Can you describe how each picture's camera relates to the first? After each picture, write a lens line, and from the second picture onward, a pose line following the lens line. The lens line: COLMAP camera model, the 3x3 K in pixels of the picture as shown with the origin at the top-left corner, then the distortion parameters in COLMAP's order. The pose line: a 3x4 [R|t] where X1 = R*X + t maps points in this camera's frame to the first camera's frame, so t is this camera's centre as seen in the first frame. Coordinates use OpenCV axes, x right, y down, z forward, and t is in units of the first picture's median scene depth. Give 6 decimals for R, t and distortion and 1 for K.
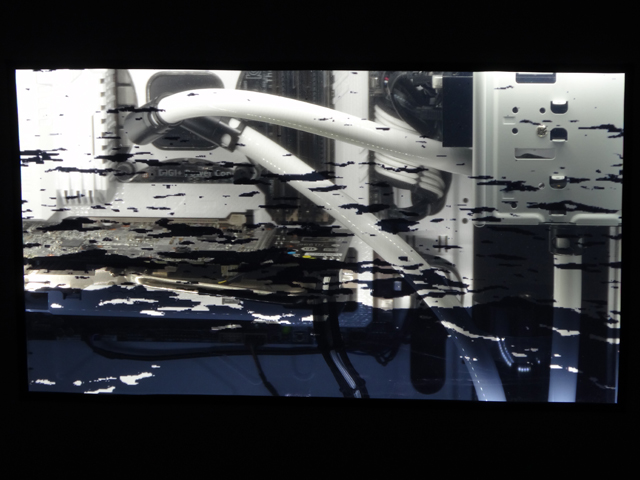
lens RADIAL K [[2124.9, 0, 319.3], [0, 2124.9, 238.3], [0, 0, 1]] dist [0.035321, 0.000000]
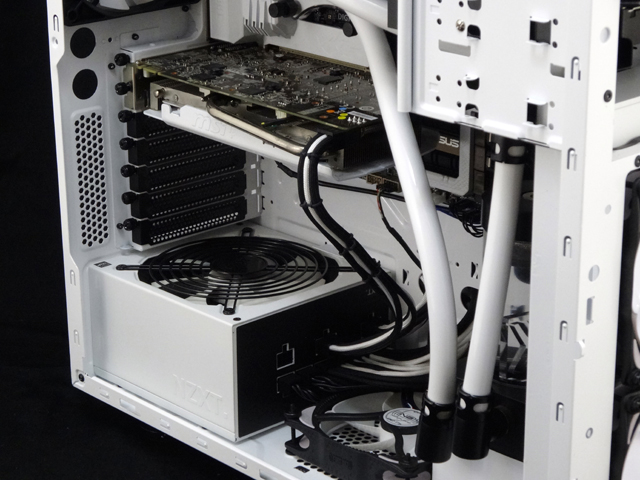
lens RADIAL K [[1673.9, 0, 323.8], [0, 1673.9, 241.4], [0, 0, 1]] dist [0.000241, 0.000000]
pose [[0.749183, 0.226284, -0.622511, 0.494422], [-0.140606, 0.972746, 0.184378, -0.078276], [0.647267, -0.050604, 0.760582, 0.358542]]
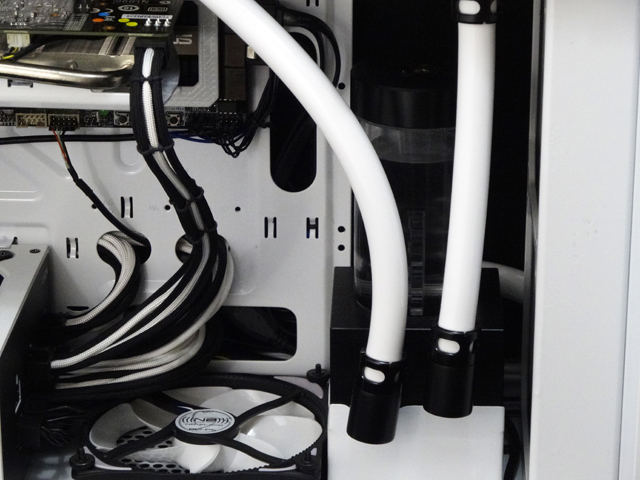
lens RADIAL K [[2351.4, 0, 321.9], [0, 2351.4, 240.1], [0, 0, 1]] dist [-0.078441, 0.000000]
pose [[0.999074, -0.002974, 0.042920, 0.026713], [-0.003177, 0.989786, 0.142529, -0.031209], [-0.042905, -0.142533, 0.988860, 0.177535]]
